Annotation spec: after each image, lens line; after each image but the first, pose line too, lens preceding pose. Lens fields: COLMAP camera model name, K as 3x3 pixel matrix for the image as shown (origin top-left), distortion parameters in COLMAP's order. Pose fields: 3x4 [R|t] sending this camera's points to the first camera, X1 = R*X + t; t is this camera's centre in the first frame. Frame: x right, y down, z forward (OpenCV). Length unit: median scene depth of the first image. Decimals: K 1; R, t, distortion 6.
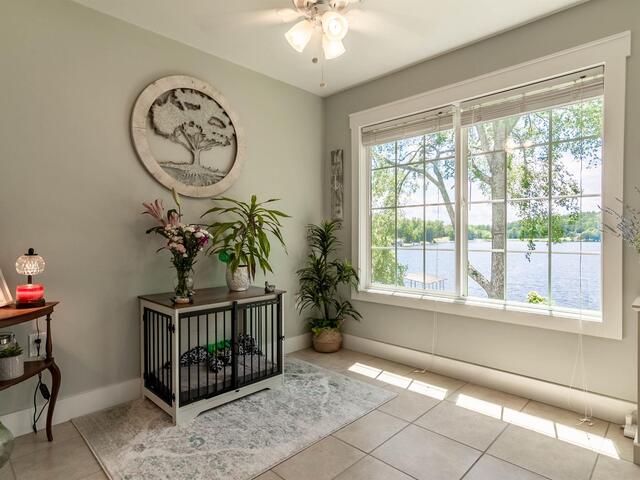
lens RADIAL K [[369.4, 0, 320.9], [0, 369.4, 241.1], [0, 0, 1]] dist [0.001129, 0.001650]
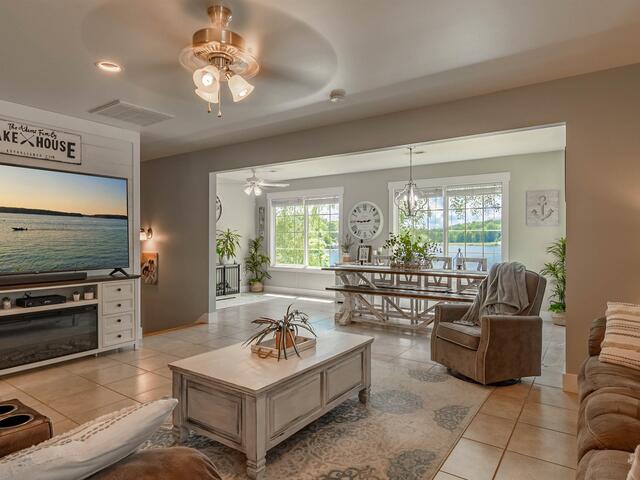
lens RADIAL K [[391.0, 0, 320.0], [0, 391.0, 240.0], [0, 0, 1]] dist [-0.003220, -0.000636]
pose [[0.987669, 0.006066, 0.156438, 0.023992], [-0.004387, 0.999929, -0.011075, -0.011871], [-0.156494, 0.010252, 0.987626, -1.615343]]
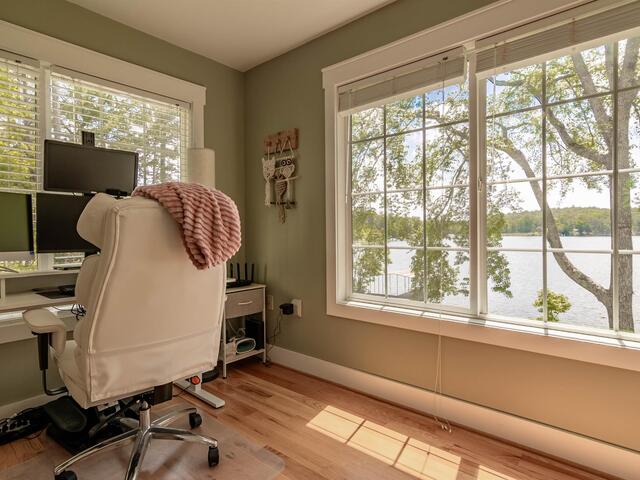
lens RADIAL K [[363.0, 0, 321.1], [0, 363.0, 236.2], [0, 0, 1]] dist [-0.000010, 0.000267]
pose [[0.998735, -0.005457, 0.049988, 0.037918], [0.005571, 0.999982, -0.002156, 0.000162], [-0.049975, 0.002432, 0.998747, 0.269008]]
